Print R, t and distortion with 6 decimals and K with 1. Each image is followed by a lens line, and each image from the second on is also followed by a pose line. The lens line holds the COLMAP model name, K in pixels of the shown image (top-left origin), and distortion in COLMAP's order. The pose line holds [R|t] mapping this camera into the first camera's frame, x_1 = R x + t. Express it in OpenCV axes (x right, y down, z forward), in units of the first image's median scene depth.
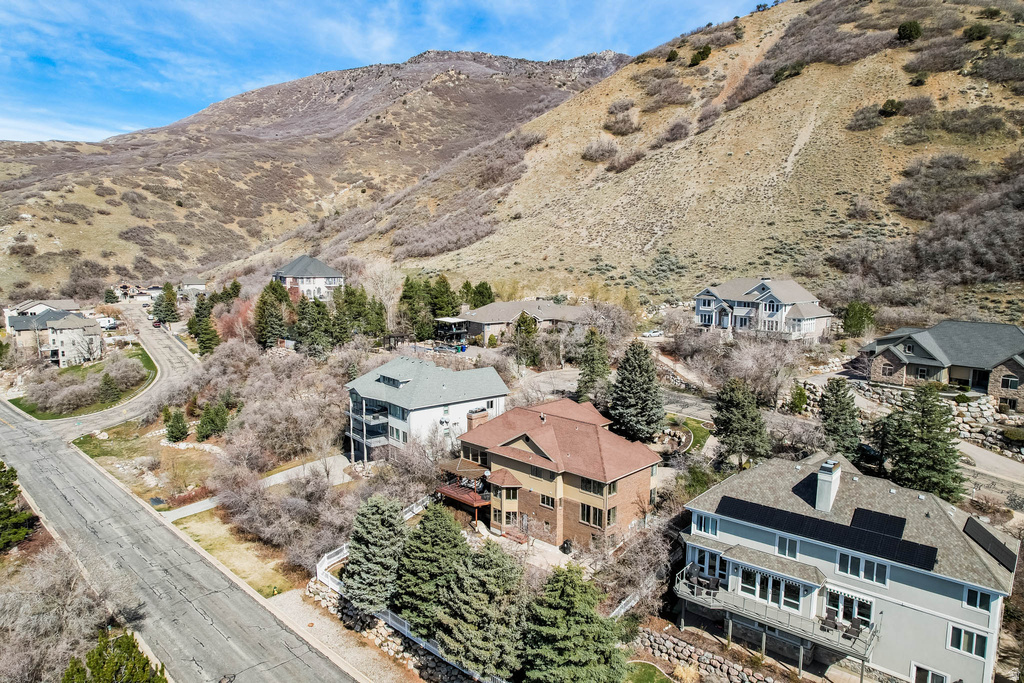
lens RADIAL K [[656.4, 0, 509.6], [0, 656.4, 341.8], [0, 0, 1]] dist [-0.084158, 0.074784]
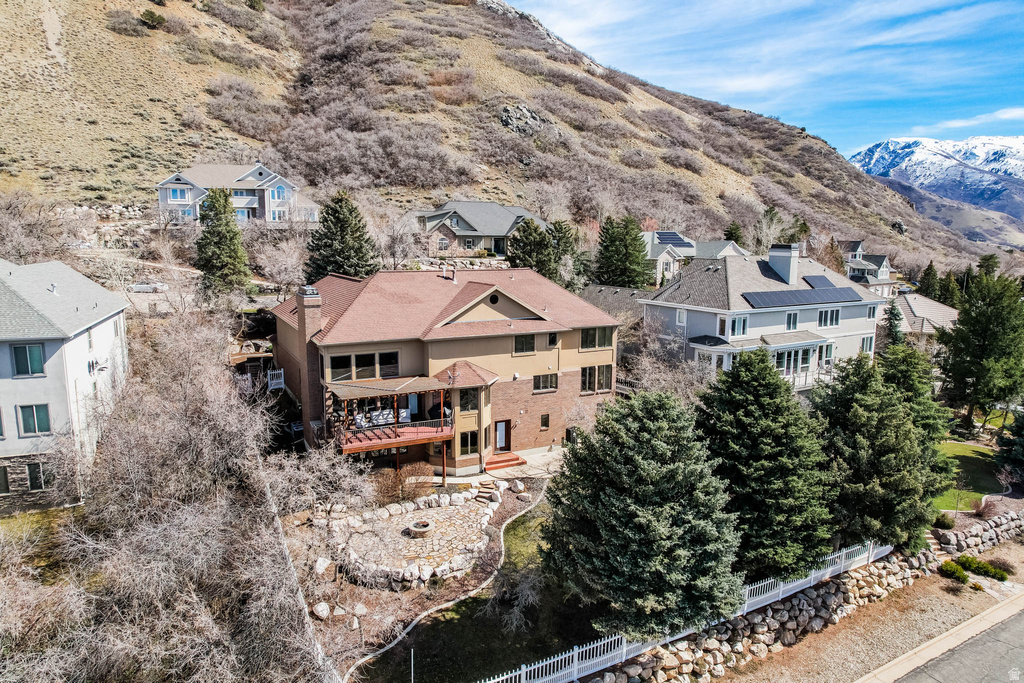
lens RADIAL K [[656.4, 0, 509.6], [0, 656.4, 341.8], [0, 0, 1]] dist [-0.084158, 0.074784]
pose [[0.309052, -0.153711, 0.938541, -0.587342], [0.118996, 0.985347, 0.122192, 0.123254], [-0.943571, 0.073919, 0.322814, 0.846839]]
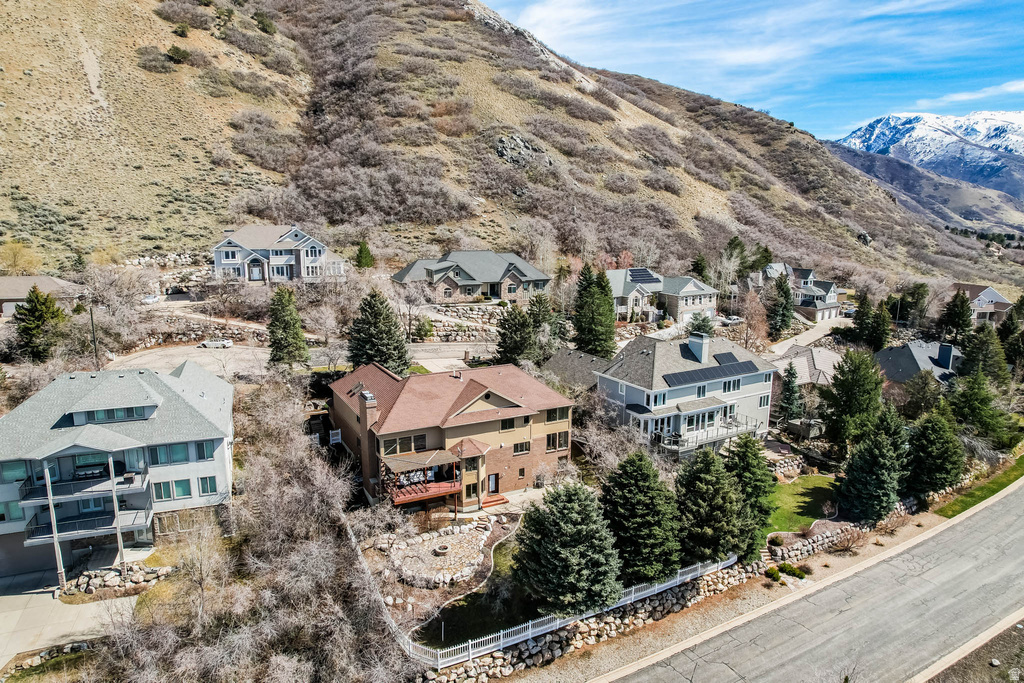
lens RADIAL K [[656.4, 0, 509.6], [0, 656.4, 341.8], [0, 0, 1]] dist [-0.084158, 0.074784]
pose [[0.306452, -0.188285, 0.933079, -0.876372], [0.118961, 0.980132, 0.158709, -0.076588], [-0.944423, 0.062363, 0.322762, 0.710412]]
